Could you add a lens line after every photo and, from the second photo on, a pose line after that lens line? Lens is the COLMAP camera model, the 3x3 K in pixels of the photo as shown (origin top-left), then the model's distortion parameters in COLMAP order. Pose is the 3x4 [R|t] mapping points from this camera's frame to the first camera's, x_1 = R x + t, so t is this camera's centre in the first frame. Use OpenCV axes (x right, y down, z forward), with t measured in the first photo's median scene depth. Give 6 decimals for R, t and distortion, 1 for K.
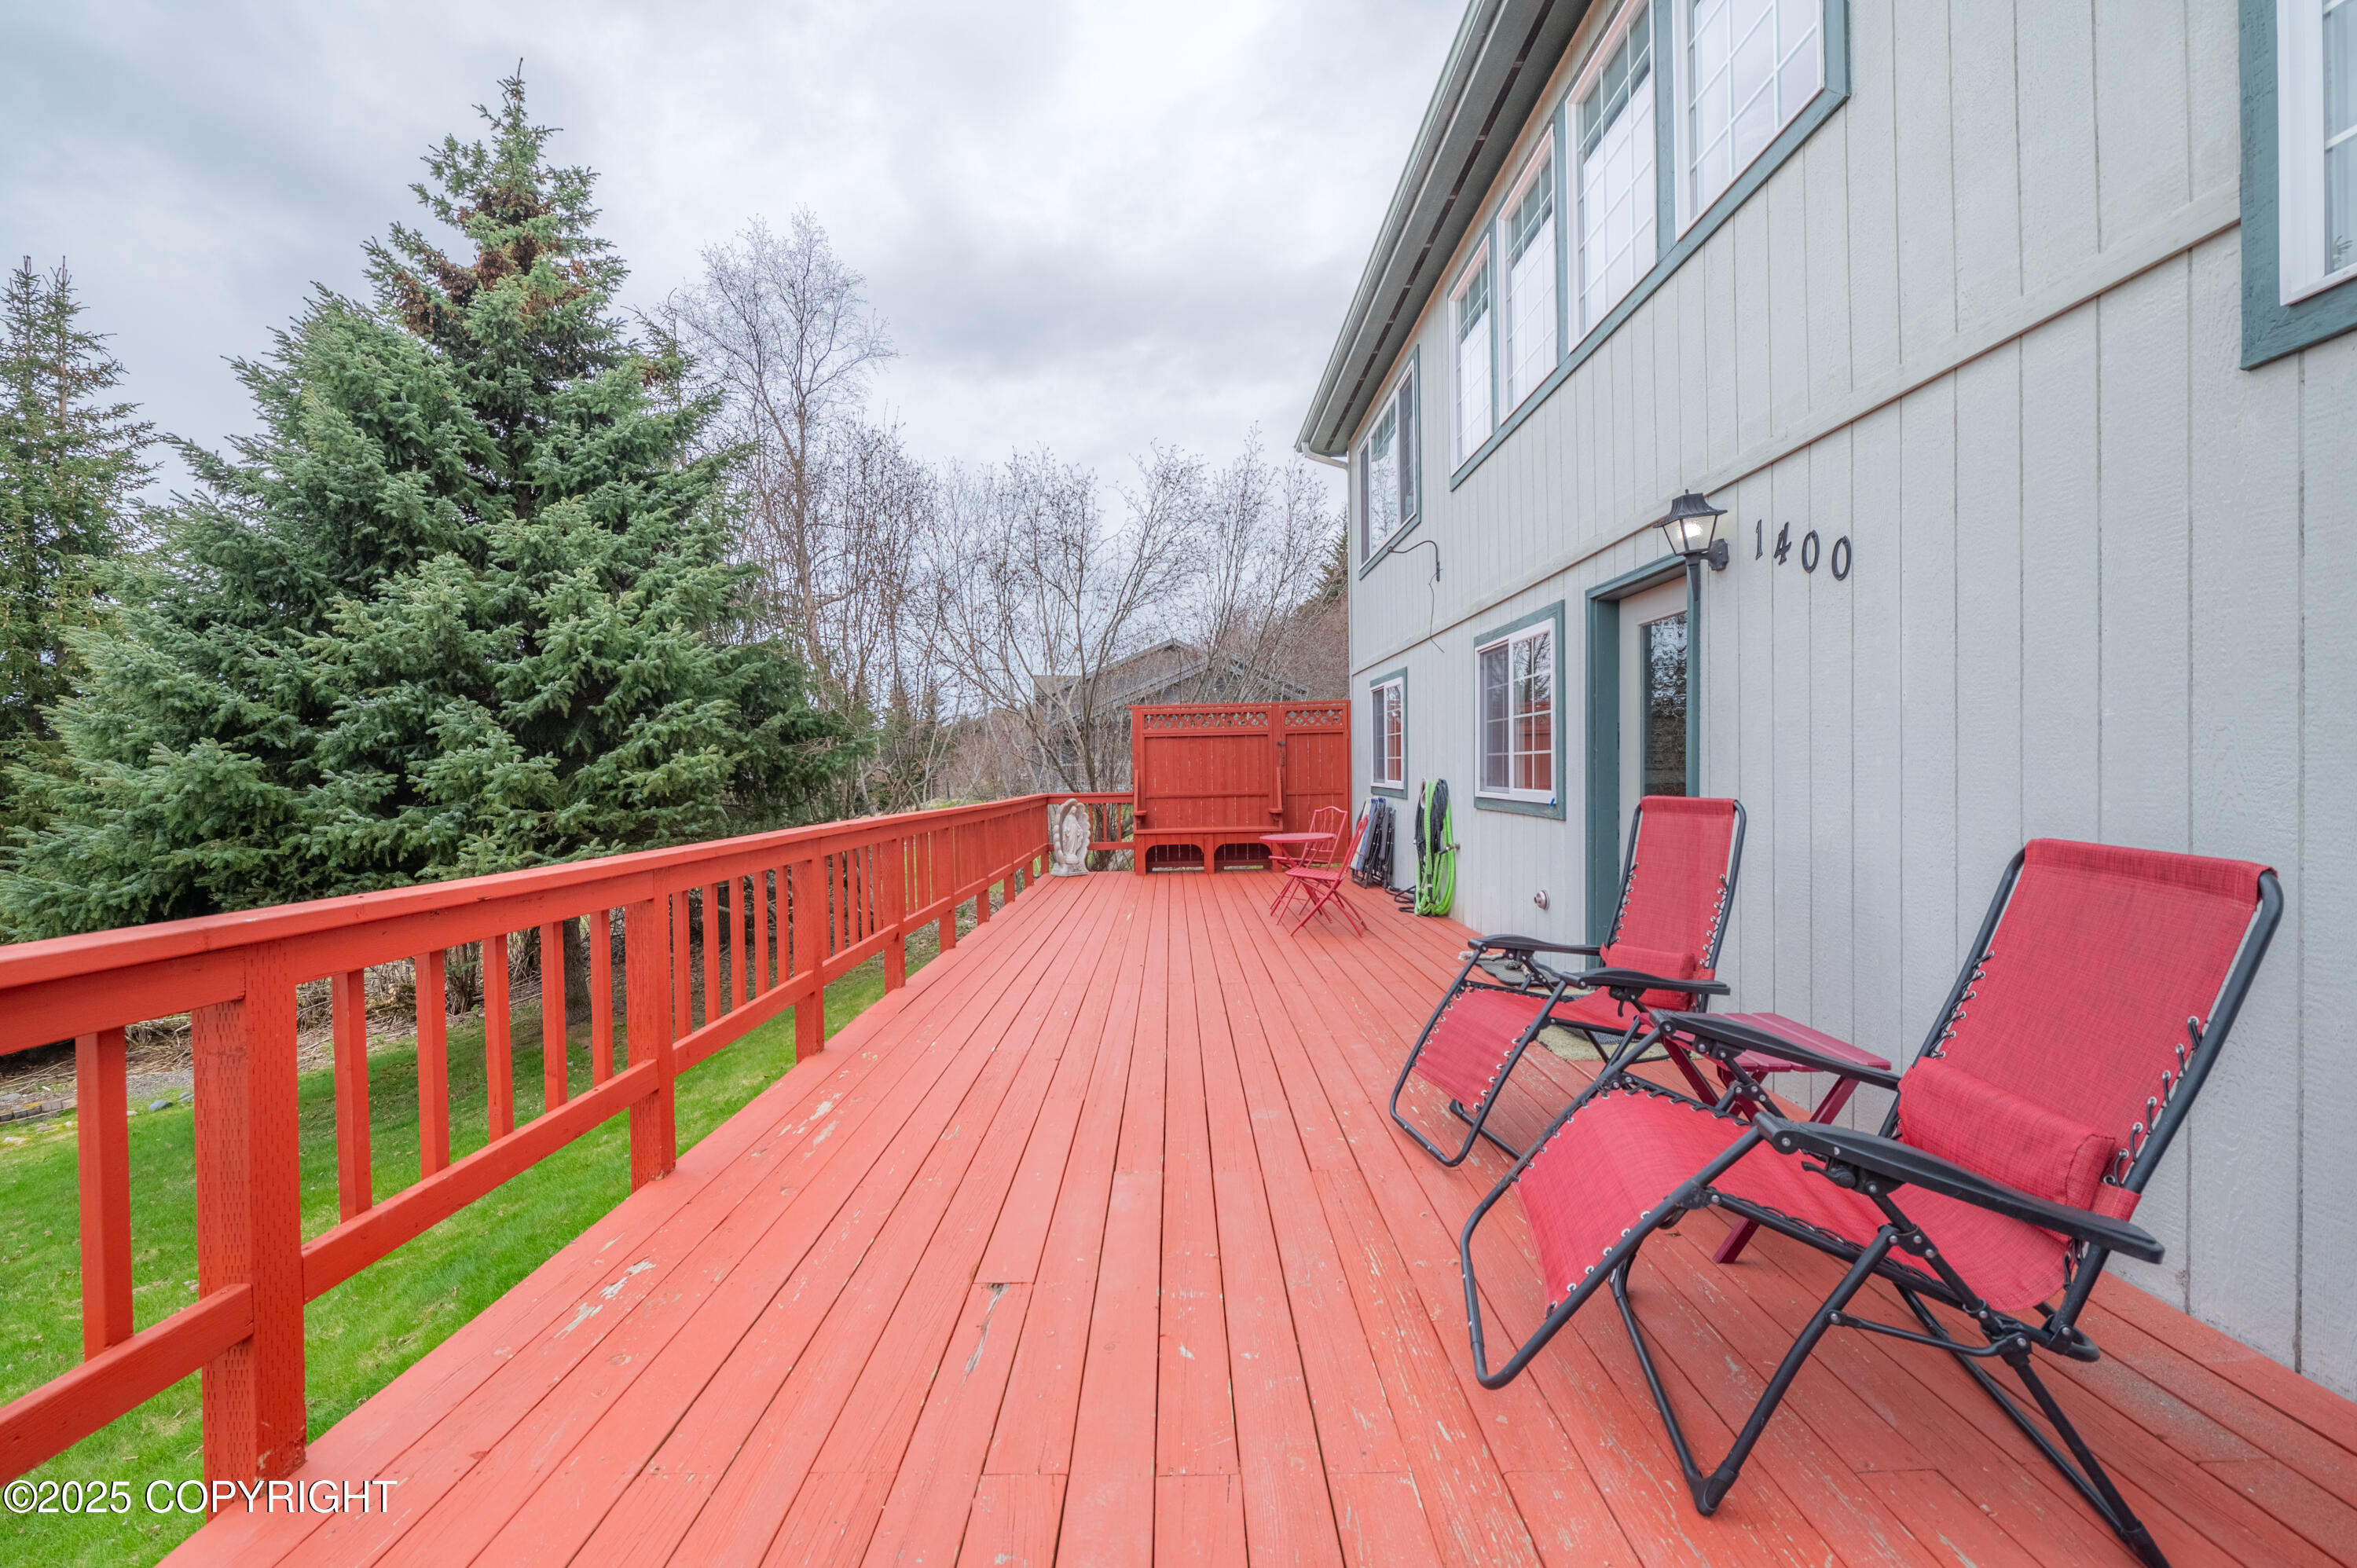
lens RADIAL K [[934.6, 0, 1185.2], [0, 934.6, 780.1], [0, 0, 1]] dist [-0.005219, -0.000822]
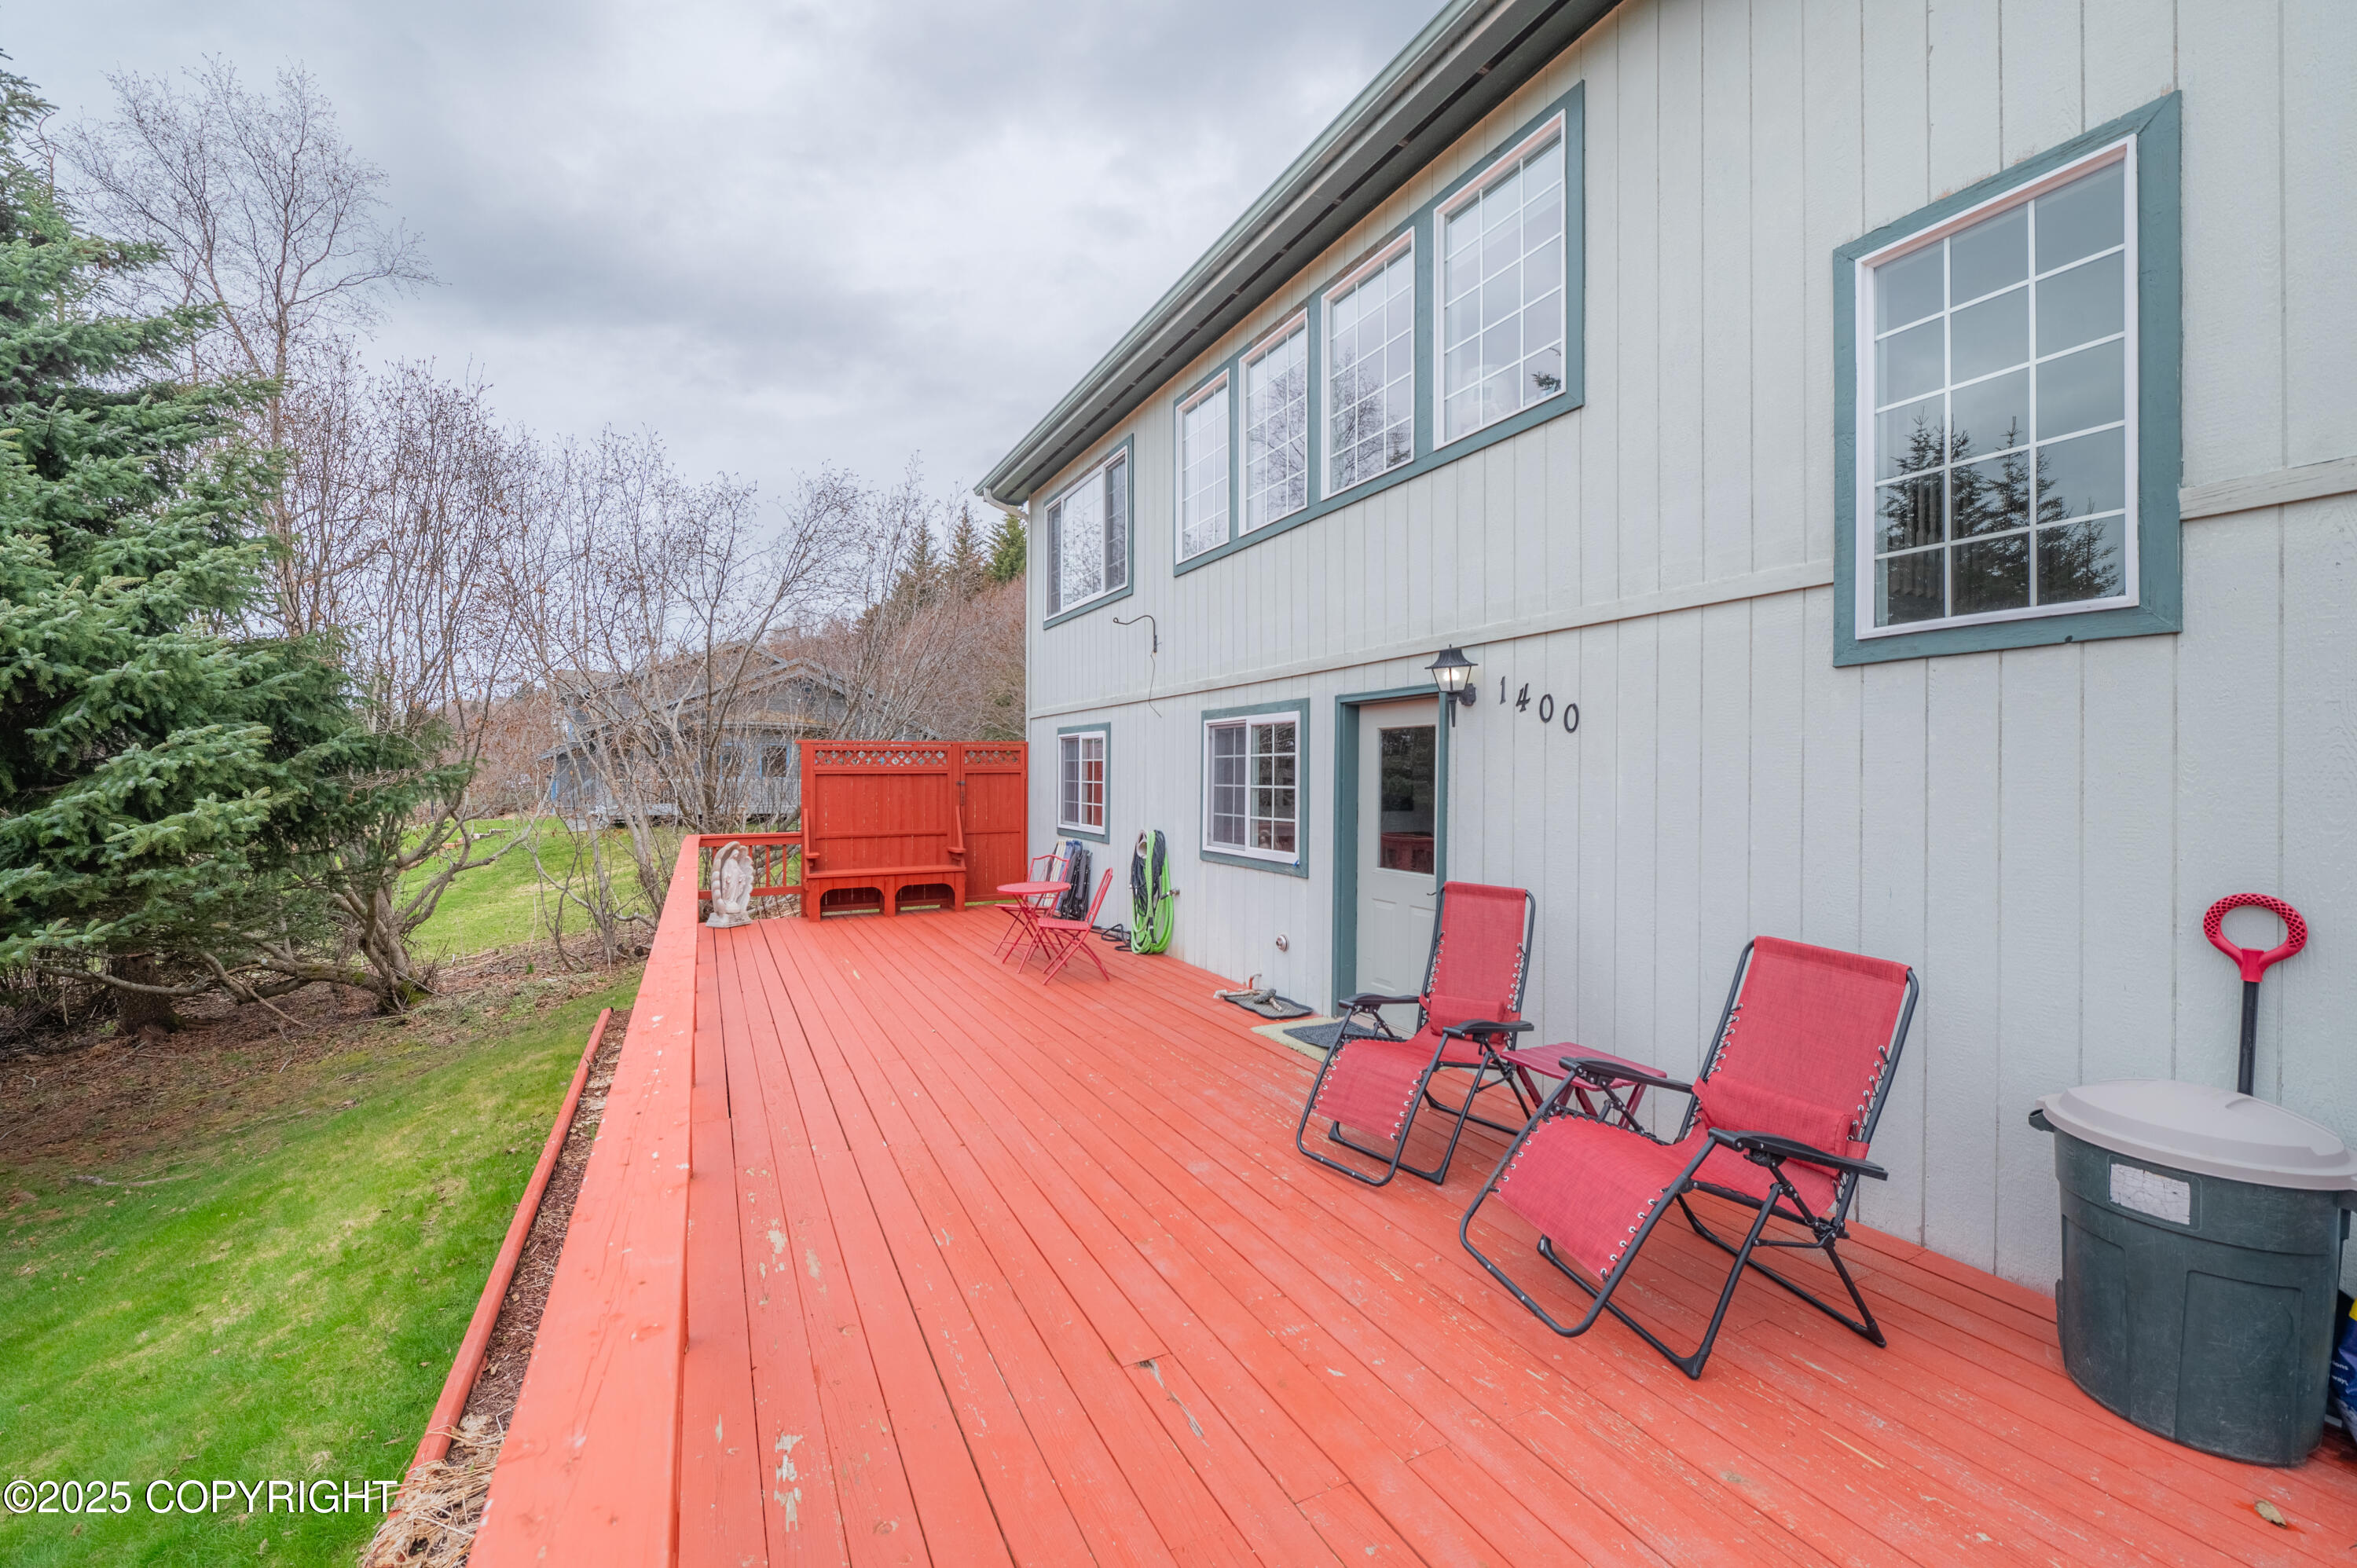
lens RADIAL K [[937.1, 0, 1178.5], [0, 937.1, 784.0], [0, 0, 1]] dist [-0.004303, -0.000330]
pose [[0.897809, 0.012190, 0.440216, -0.179666], [-0.009276, 0.999919, -0.008771, -0.042966], [-0.440287, 0.003791, 0.897849, -0.015022]]
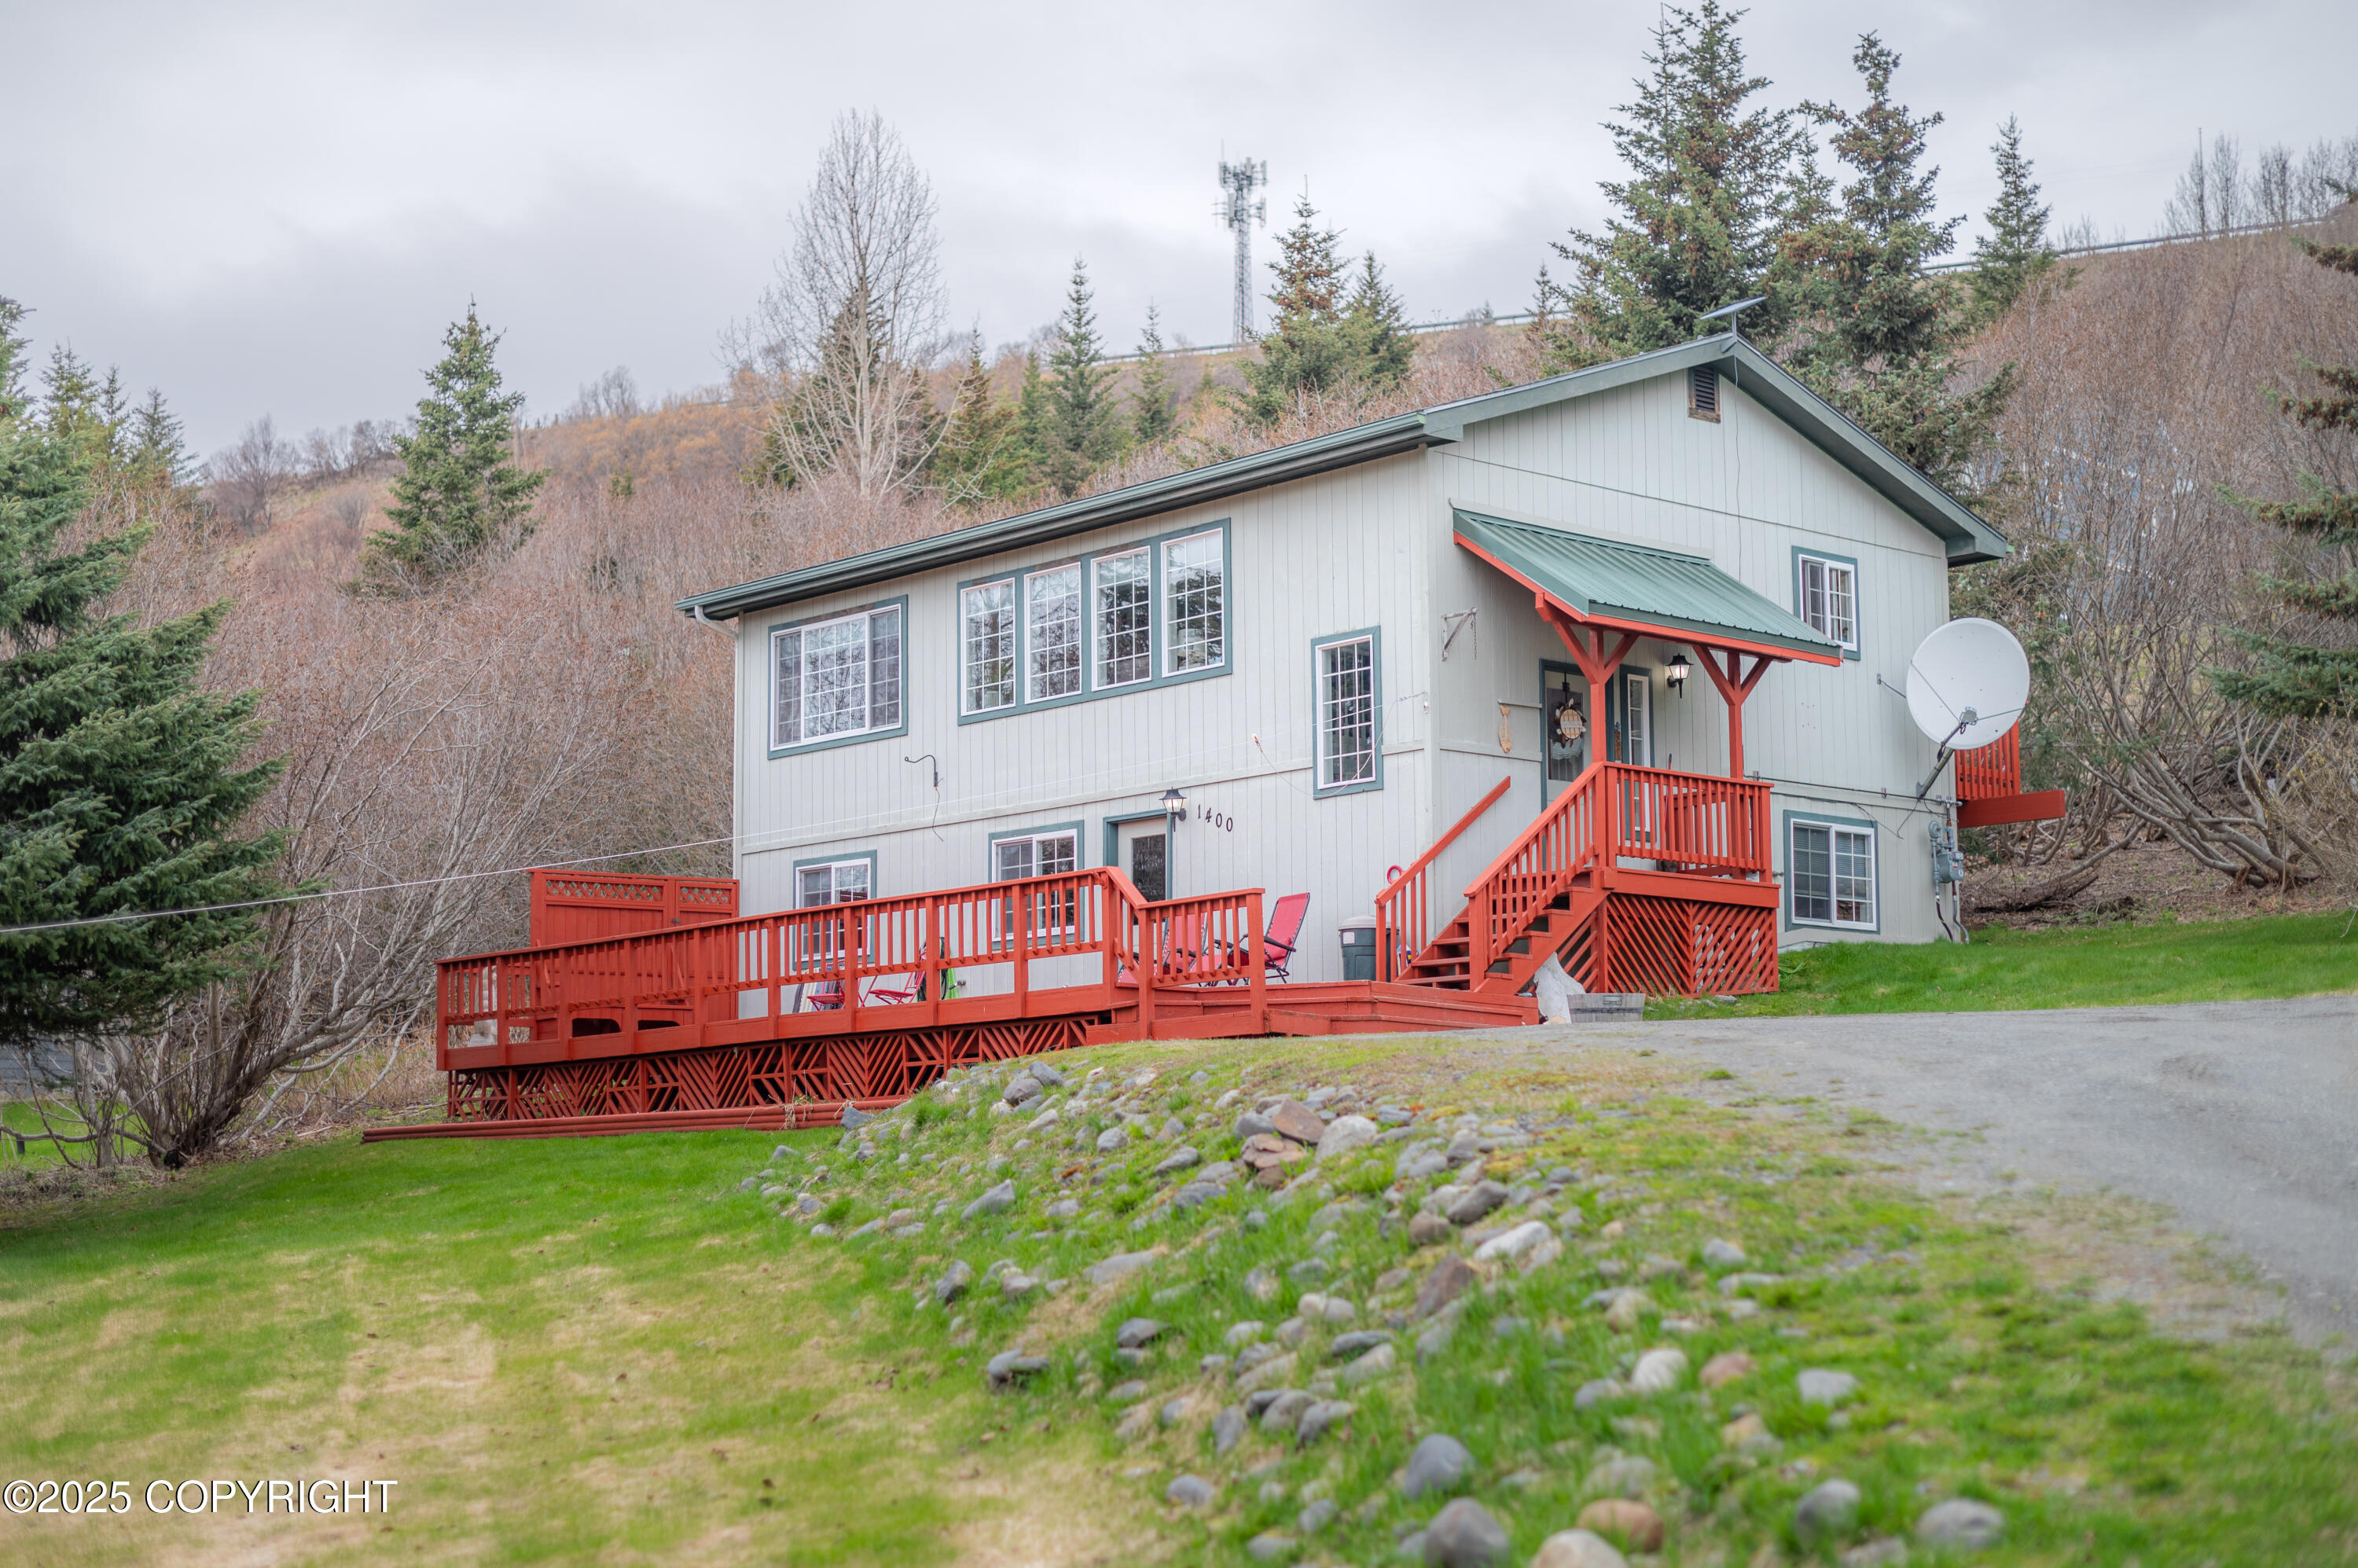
lens RADIAL K [[3286.2, 0, 1179.0], [0, 3286.2, 784.0], [0, 0, 1]] dist [-0.003853, -0.002016]
pose [[0.754807, 0.095043, 0.649025, -2.256848], [0.005104, 0.988566, -0.150700, 0.438674], [-0.655927, 0.117062, 0.745692, -2.433979]]
